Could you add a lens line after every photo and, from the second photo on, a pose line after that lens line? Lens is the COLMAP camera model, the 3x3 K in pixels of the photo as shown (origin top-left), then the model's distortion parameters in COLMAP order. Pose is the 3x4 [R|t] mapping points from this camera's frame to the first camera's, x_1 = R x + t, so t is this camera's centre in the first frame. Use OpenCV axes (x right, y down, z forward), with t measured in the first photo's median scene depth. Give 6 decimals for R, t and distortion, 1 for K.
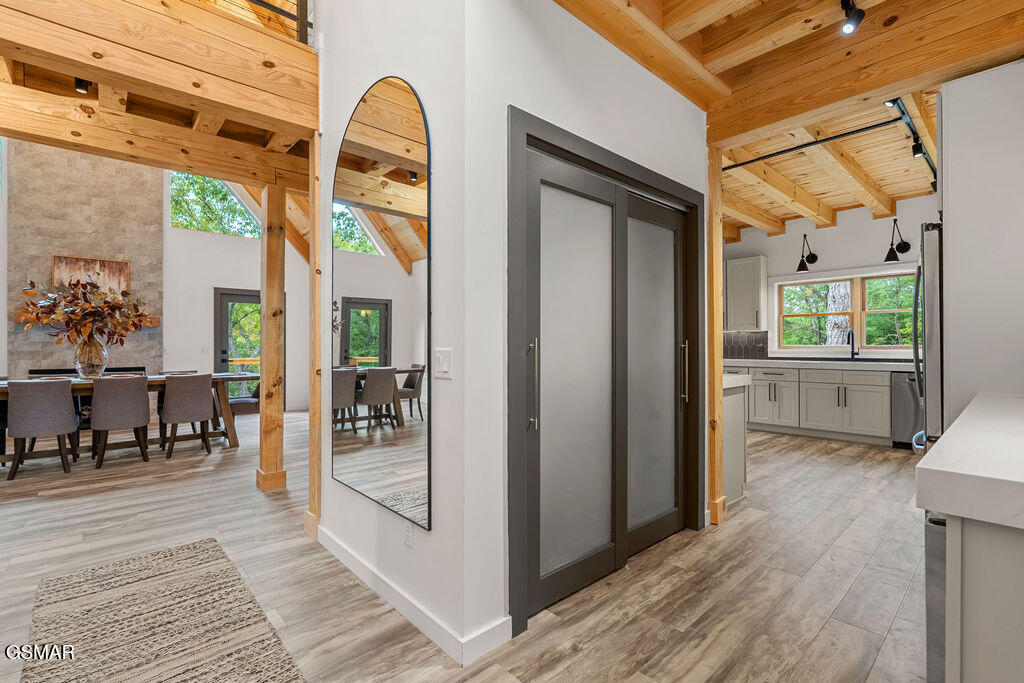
lens RADIAL K [[463.6, 0, 510.9], [0, 463.6, 343.3], [0, 0, 1]] dist [-0.002998, -0.001136]
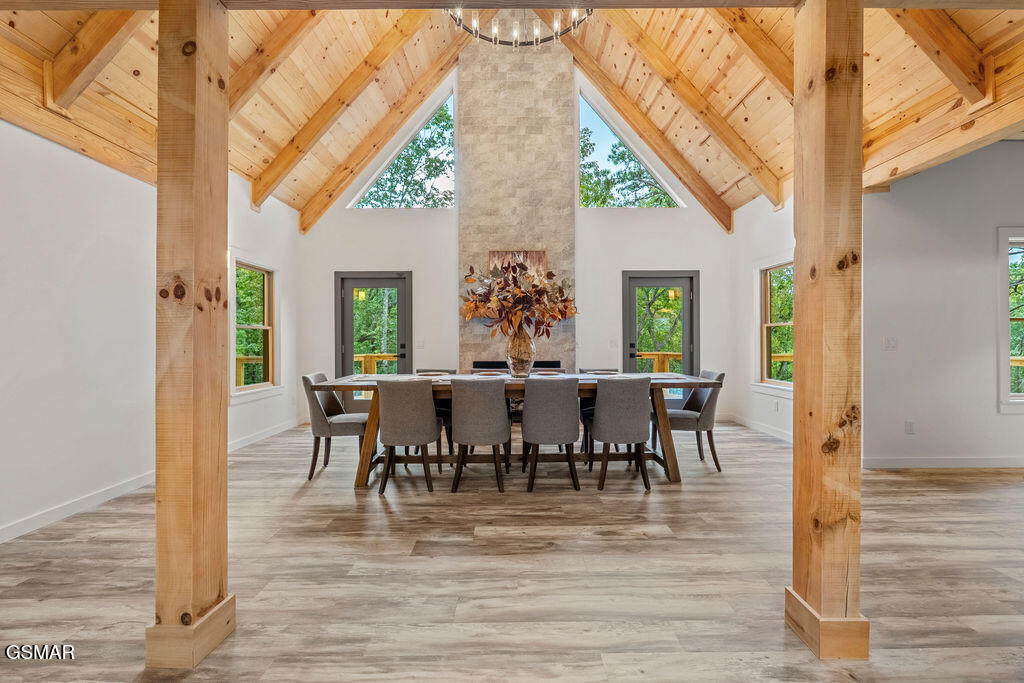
lens RADIAL K [[463.6, 0, 512.9], [0, 463.6, 341.0], [0, 0, 1]] dist [-0.002998, -0.001136]
pose [[0.742612, 0.000767, -0.669722, -0.345244], [0.005504, 0.999959, 0.007248, 0.004858], [0.669700, -0.009069, 0.742577, 0.353587]]
